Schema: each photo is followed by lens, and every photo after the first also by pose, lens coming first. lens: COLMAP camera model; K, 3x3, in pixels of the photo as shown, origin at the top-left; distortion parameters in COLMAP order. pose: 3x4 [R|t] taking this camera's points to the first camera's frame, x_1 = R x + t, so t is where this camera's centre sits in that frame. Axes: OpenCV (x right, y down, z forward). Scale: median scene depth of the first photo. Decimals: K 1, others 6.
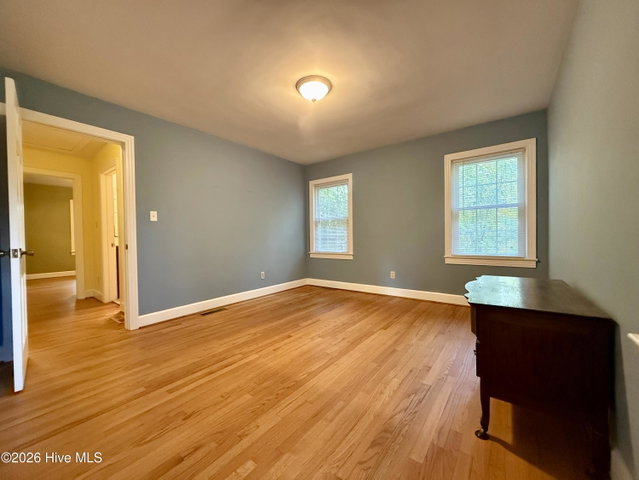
lens RADIAL K [[253.7, 0, 317.5], [0, 253.7, 240.1], [0, 0, 1]] dist [0.000339, -0.000141]
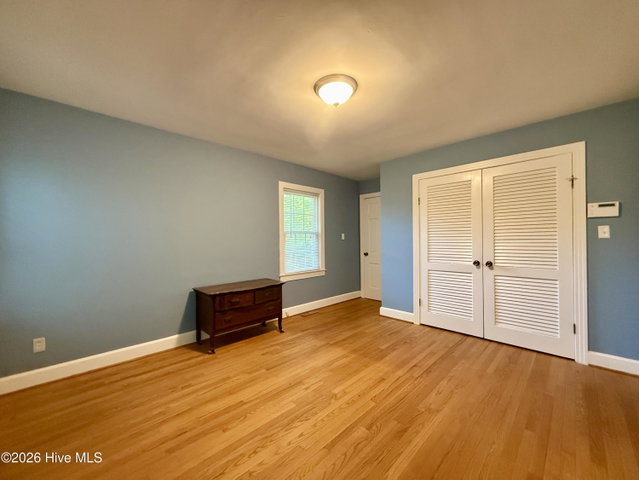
lens RADIAL K [[253.7, 0, 318.9], [0, 253.7, 237.6], [0, 0, 1]] dist [0.000339, -0.000141]
pose [[-0.990490, 0.023294, 0.135598, -0.060242], [0.023971, 0.999707, 0.003357, -0.112237], [-0.135480, 0.006576, -0.990758, 1.813215]]
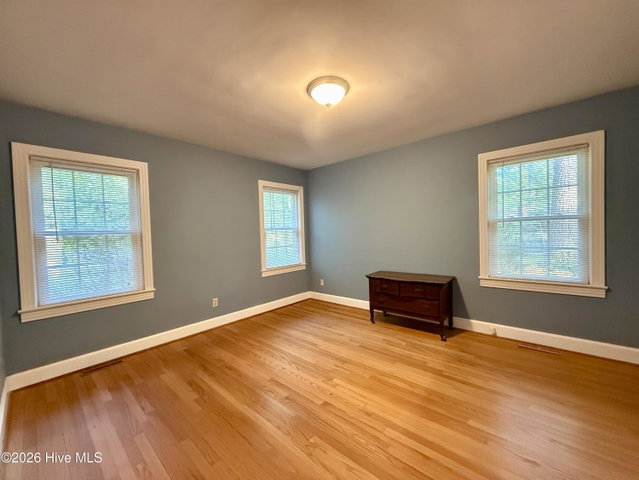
lens RADIAL K [[253.7, 0, 319.6], [0, 253.7, 239.6], [0, 0, 1]] dist [0.000339, -0.000141]
pose [[0.065367, -0.014678, 0.997753, -0.858925], [0.045116, 0.998913, 0.011739, -0.108787], [-0.996841, 0.044248, 0.065958, 0.972888]]
